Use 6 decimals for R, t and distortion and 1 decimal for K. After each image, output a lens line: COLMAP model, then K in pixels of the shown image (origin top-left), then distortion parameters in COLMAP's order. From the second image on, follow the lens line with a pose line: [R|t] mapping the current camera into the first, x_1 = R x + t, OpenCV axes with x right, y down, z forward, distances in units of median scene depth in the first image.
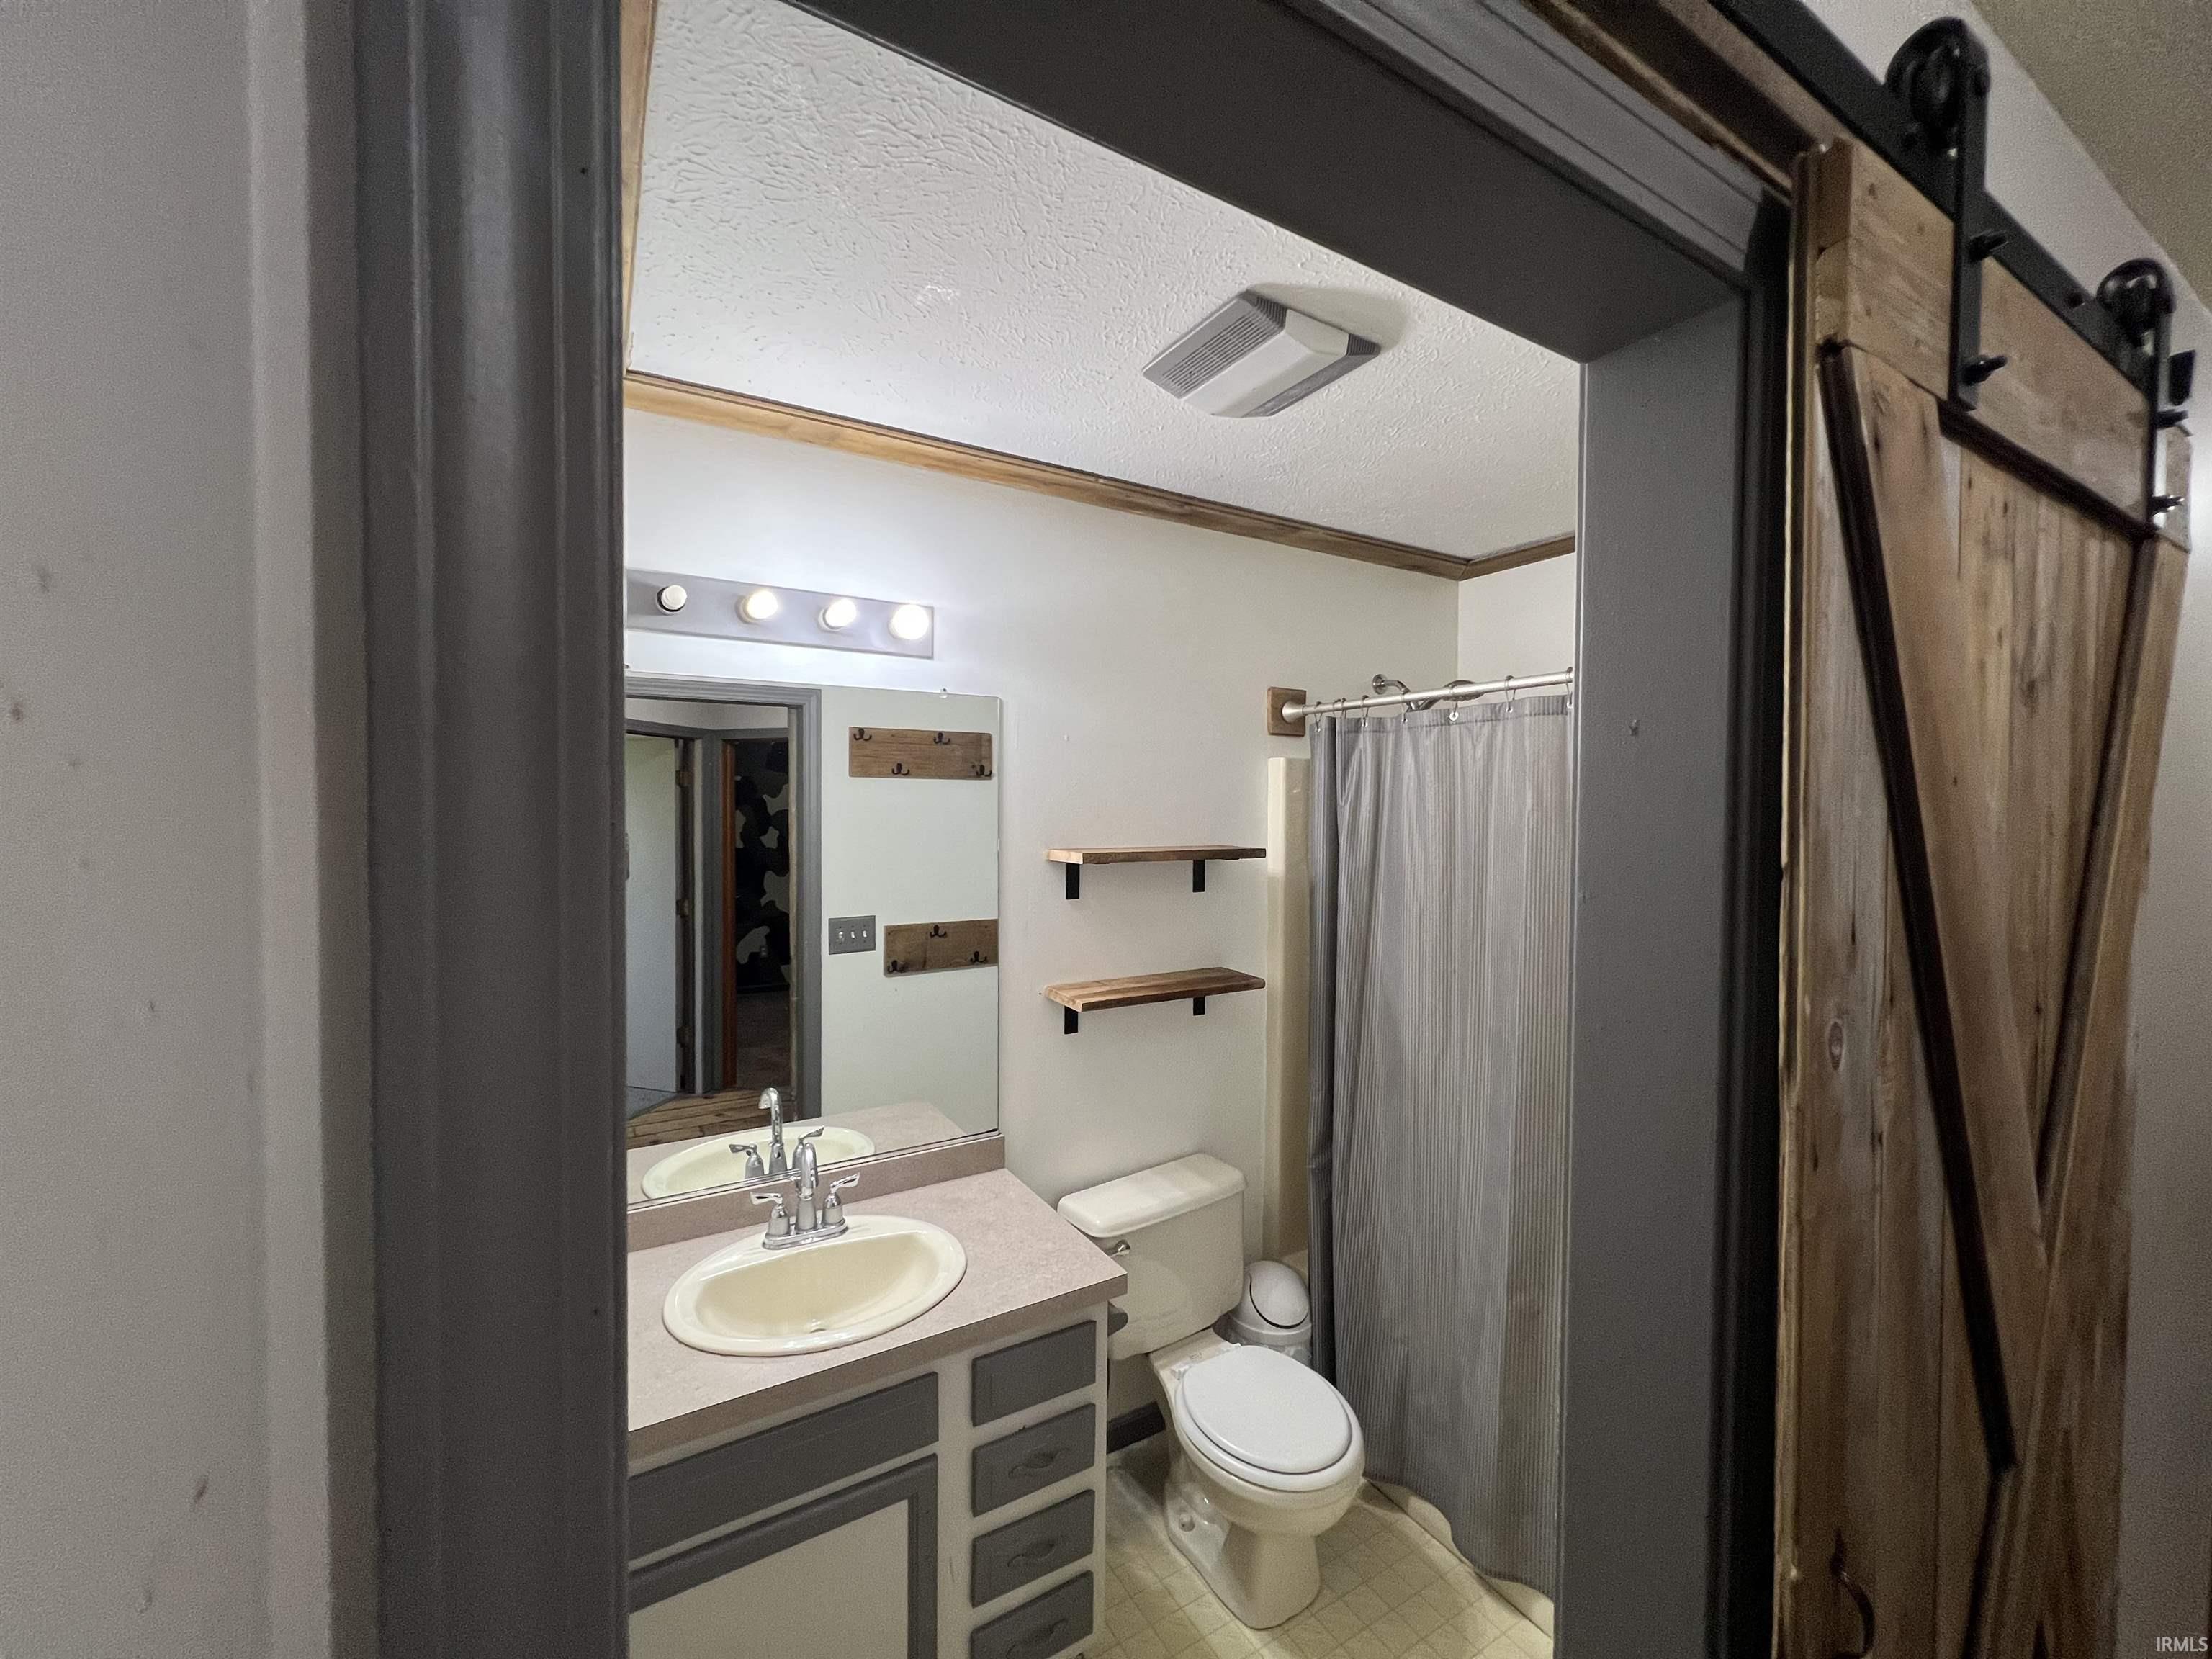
lens RADIAL K [[883.6, 0, 1103.0], [0, 883.6, 825.0], [0, 0, 1]] dist [0.000640, 0.000114]
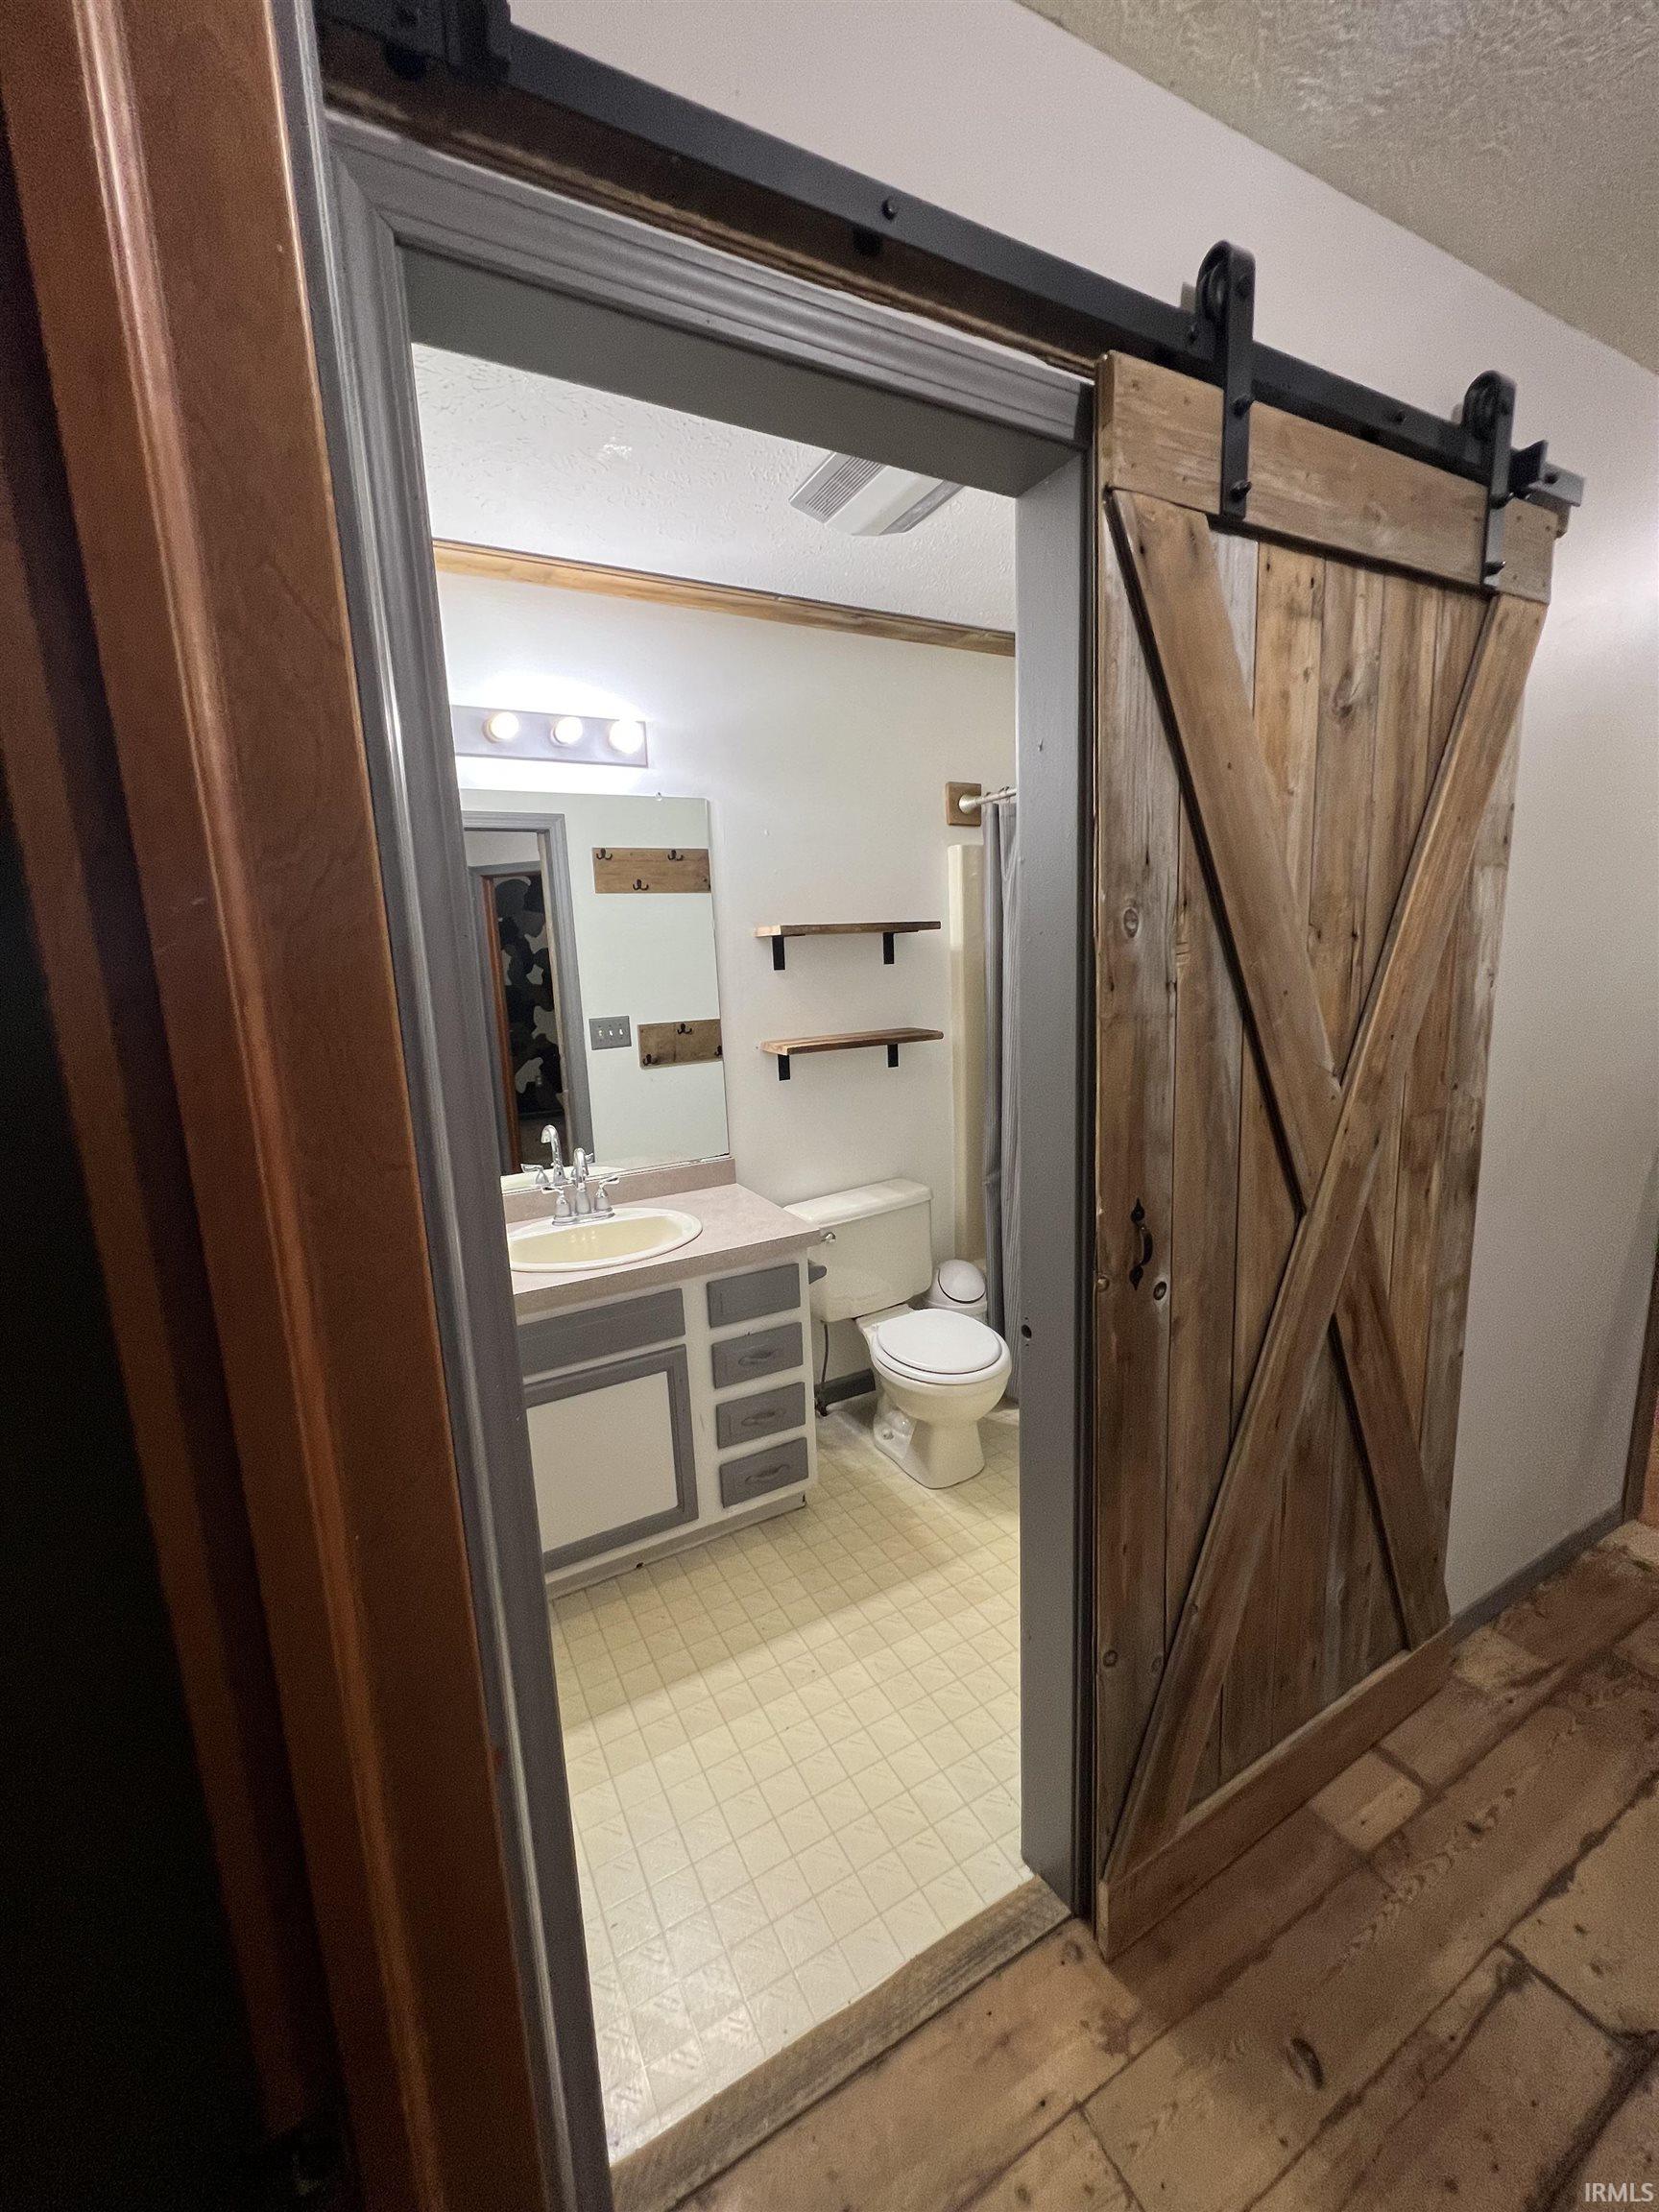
lens RADIAL K [[883.6, 0, 832.2], [0, 883.6, 1102.8], [0, 0, 1]] dist [0.000640, 0.000114]
pose [[0.998122, -0.040164, -0.046251, 0.094983], [0.046588, 0.987972, 0.147445, 0.097470], [0.039772, -0.149323, 0.987988, -0.246474]]
